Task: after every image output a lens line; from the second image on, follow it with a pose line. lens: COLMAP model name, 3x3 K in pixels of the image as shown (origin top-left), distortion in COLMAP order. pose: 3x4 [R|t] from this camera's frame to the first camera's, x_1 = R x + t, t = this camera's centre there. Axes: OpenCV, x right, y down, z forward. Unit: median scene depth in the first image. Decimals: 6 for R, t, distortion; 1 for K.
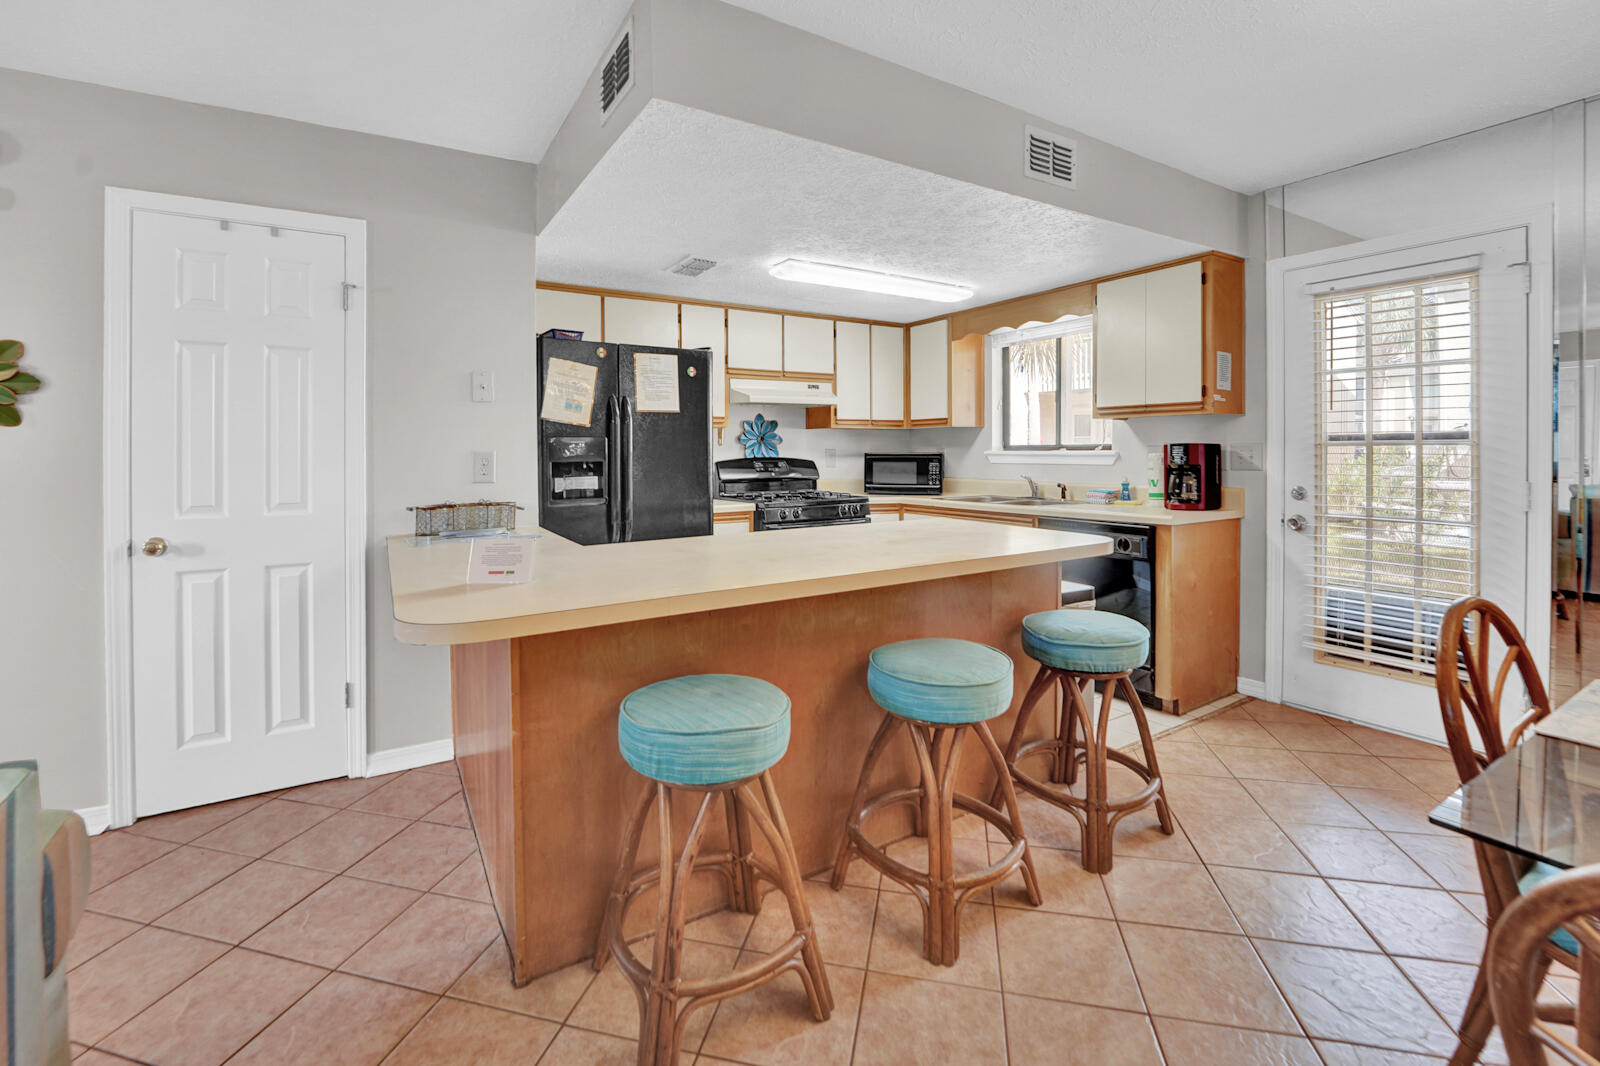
lens RADIAL K [[705.1, 0, 803.3], [0, 705.1, 453.1], [0, 0, 1]] dist [-0.025495, -0.000097]
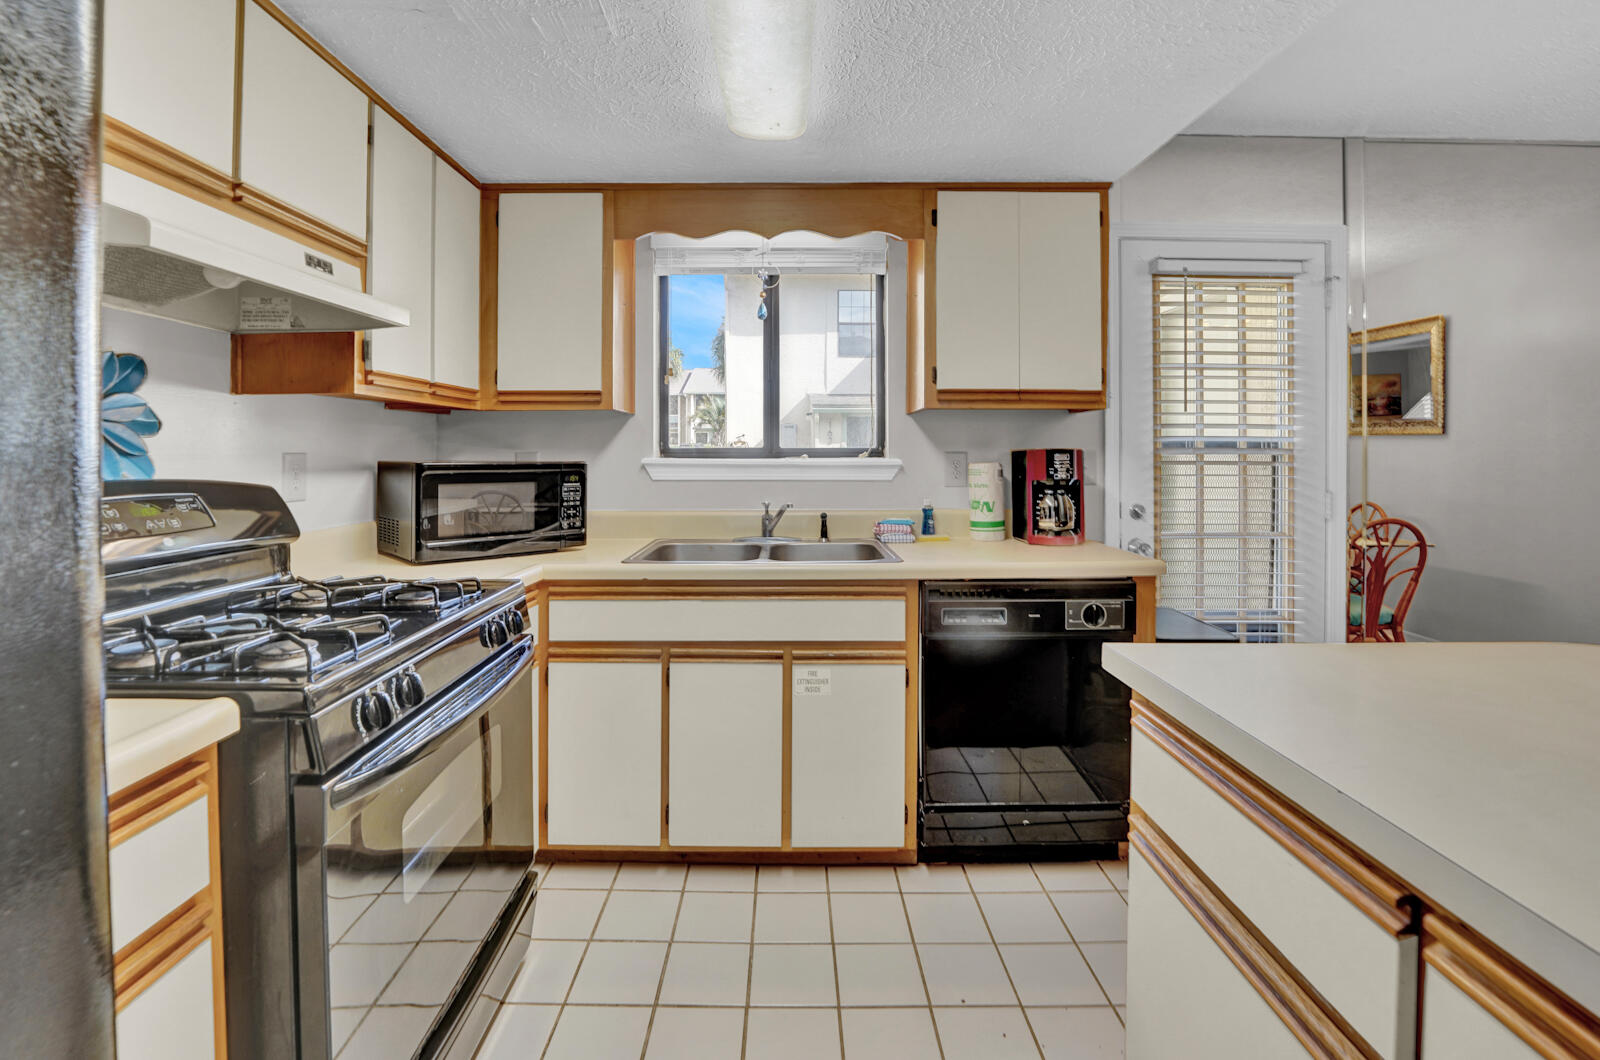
lens RADIAL K [[679.0, 0, 793.0], [0, 679.0, 473.0], [0, 0, 1]] dist [-0.023397, -0.000022]
pose [[0.548483, -0.016812, 0.835993, -0.123040], [-0.002534, 0.999760, 0.021768, -0.003217], [-0.836158, -0.014058, 0.548309, 0.613687]]
